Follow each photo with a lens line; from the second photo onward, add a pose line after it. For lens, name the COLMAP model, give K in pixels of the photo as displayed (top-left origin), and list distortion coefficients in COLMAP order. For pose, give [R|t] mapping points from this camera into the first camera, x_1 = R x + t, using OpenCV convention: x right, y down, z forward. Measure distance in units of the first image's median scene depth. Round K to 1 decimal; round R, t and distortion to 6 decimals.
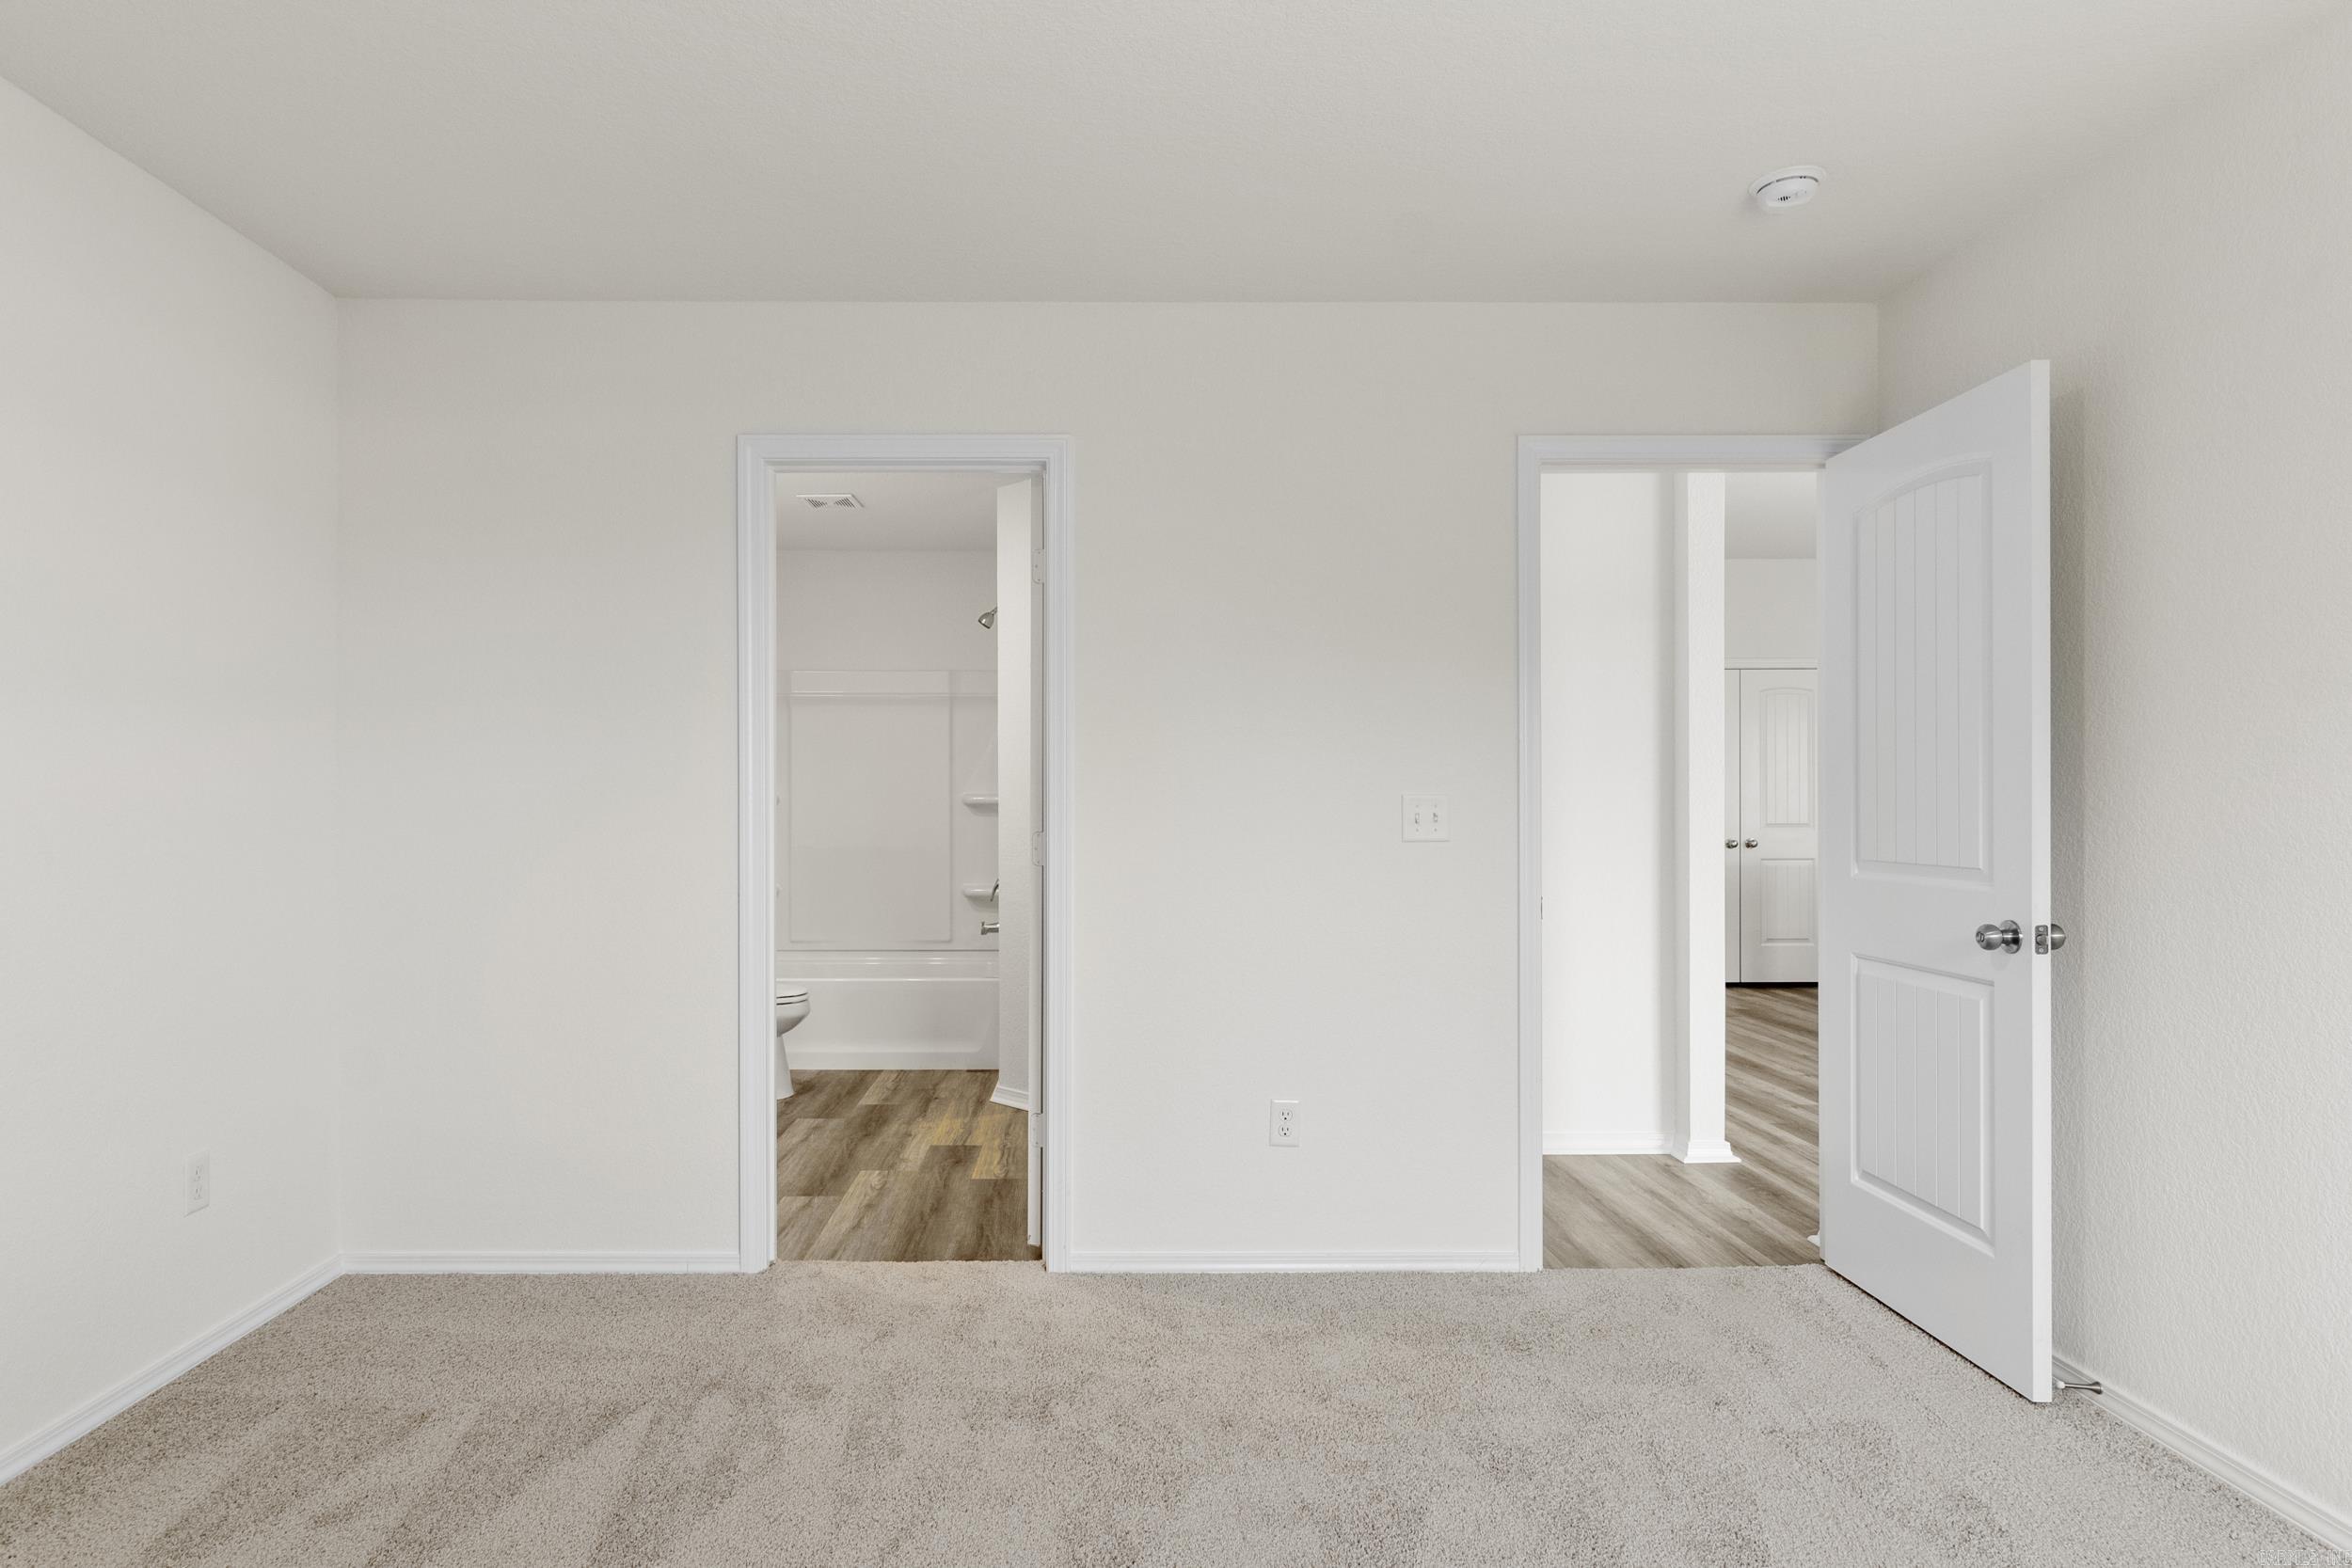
lens RADIAL K [[1289.9, 0, 1104.5], [0, 1289.9, 820.7], [0, 0, 1]] dist [0.025889, 0.000586]
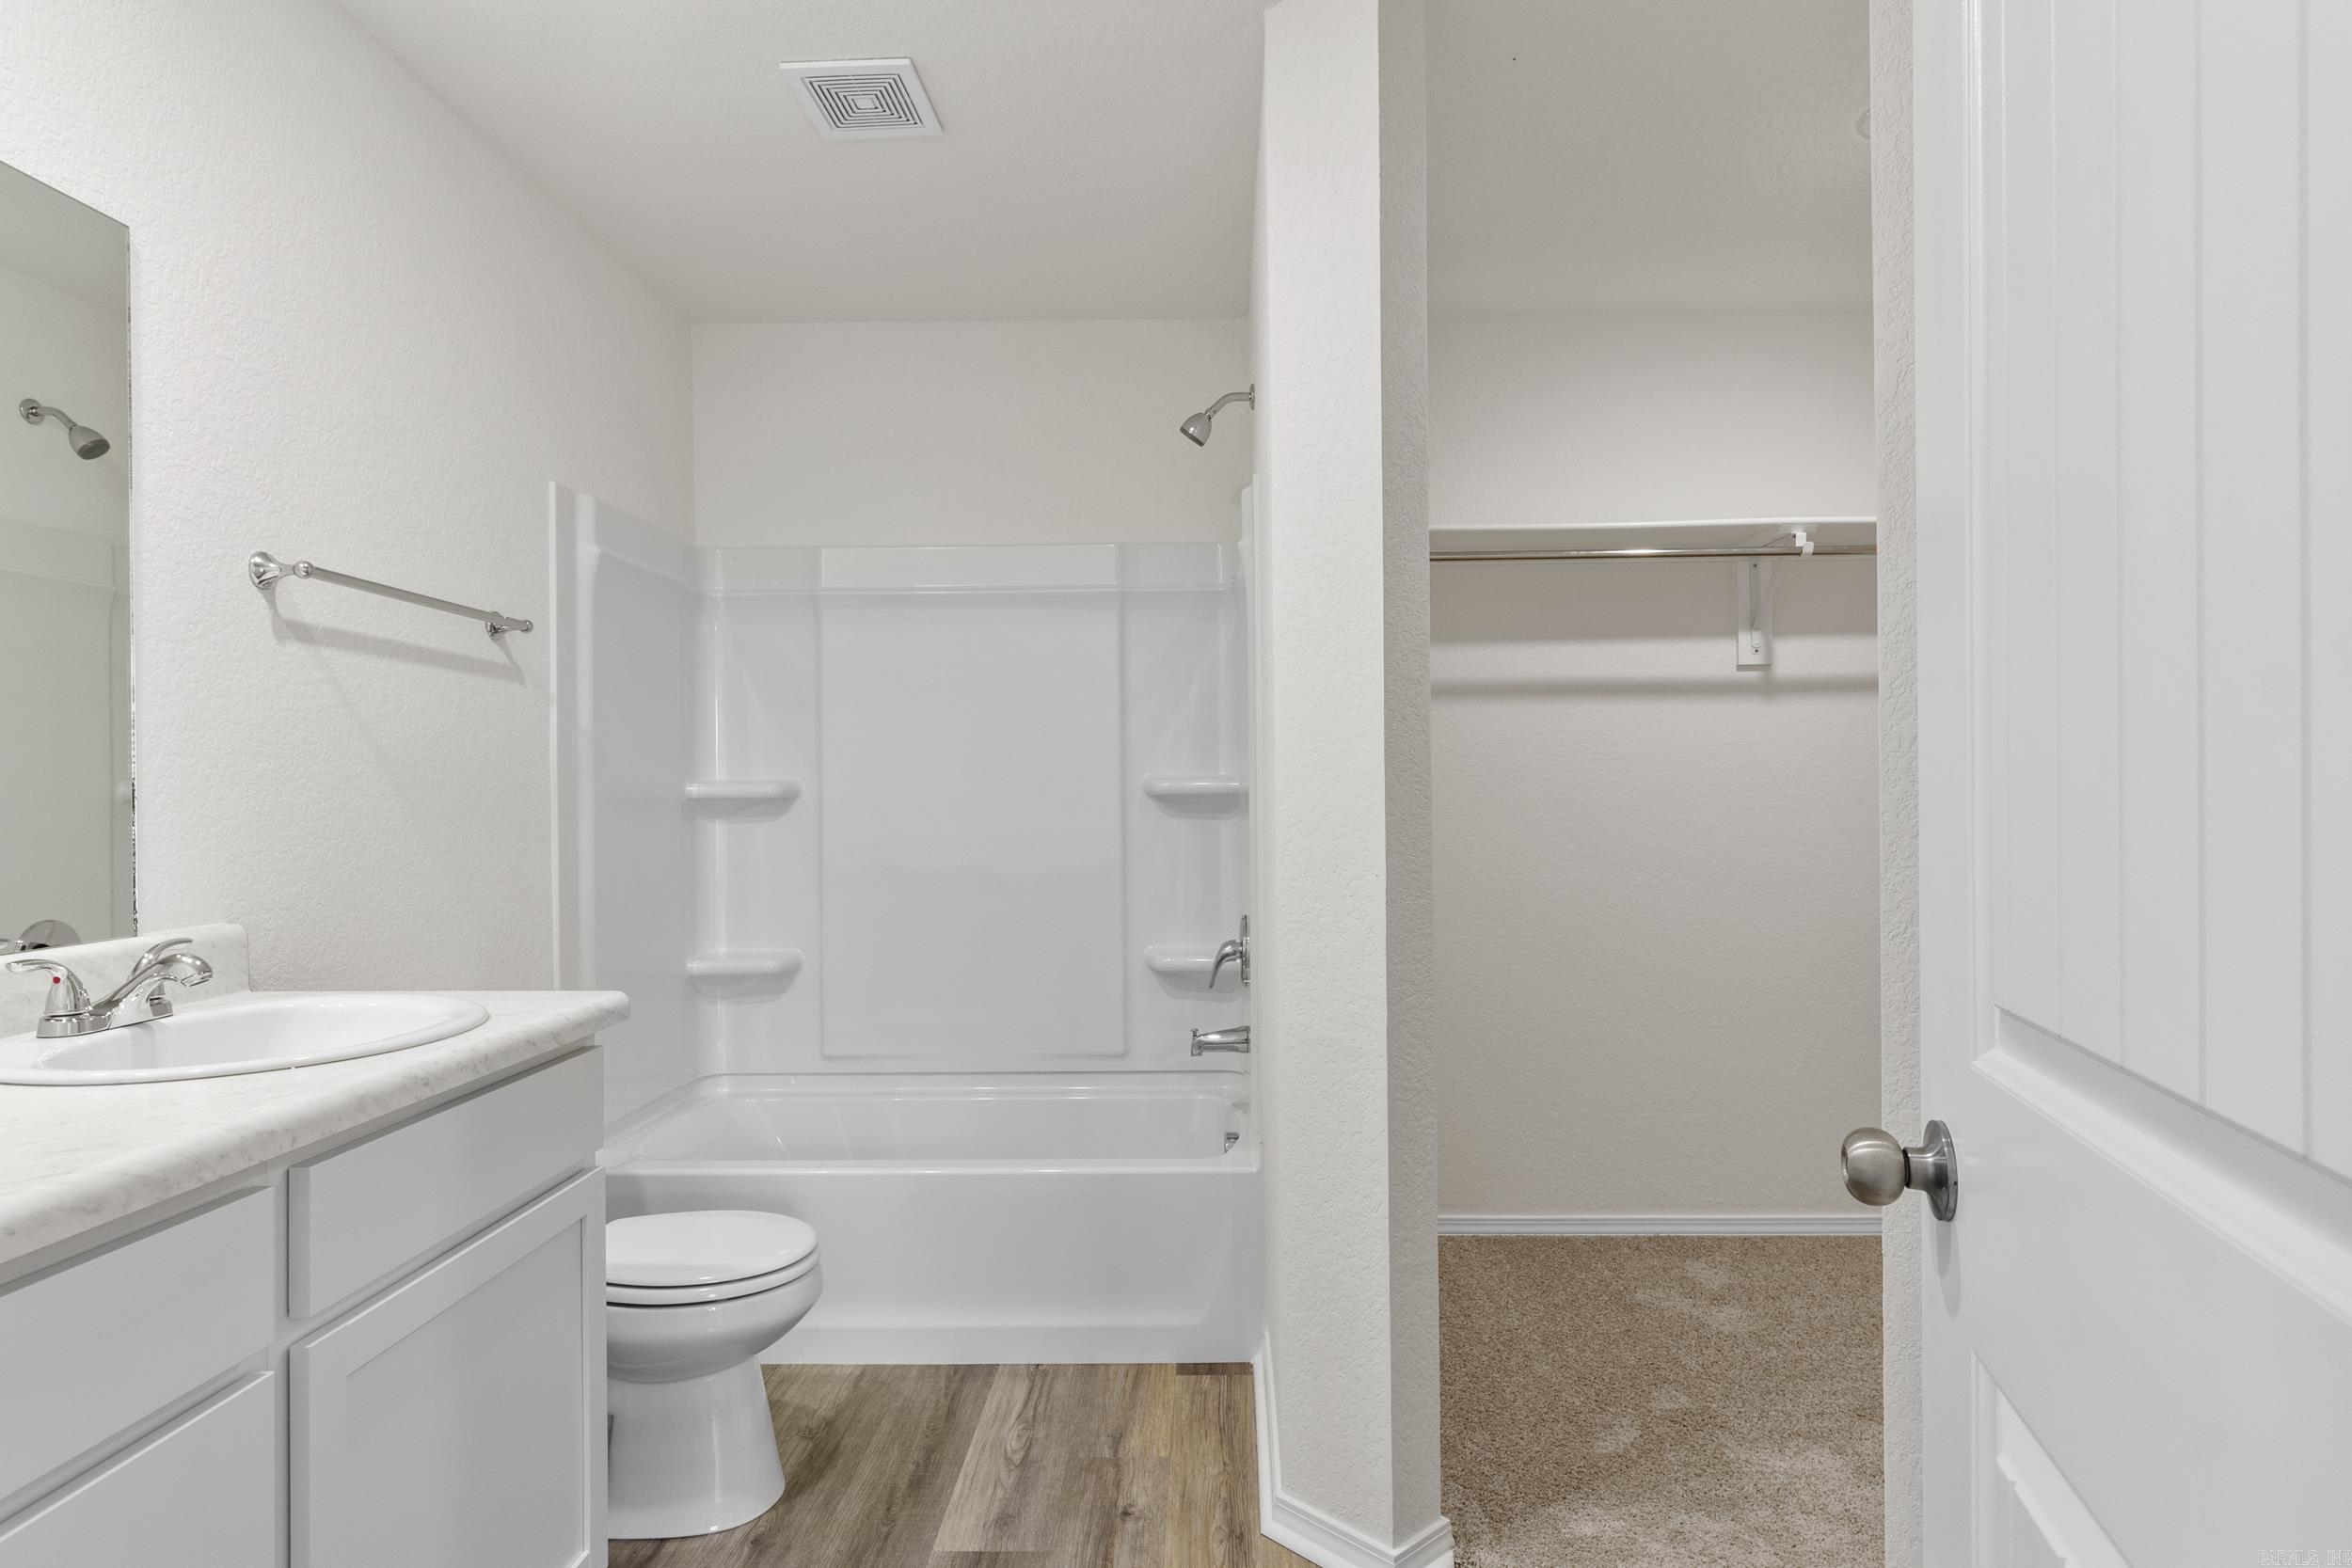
lens RADIAL K [[1311.1, 0, 1176.4], [0, 1311.1, 810.3], [0, 0, 1]] dist [-0.000742, 0.000928]
pose [[0.999019, -0.010386, -0.043044, -0.083217], [0.010047, 0.999917, -0.008093, -0.003802], [0.043125, 0.007653, 0.999040, 0.518930]]
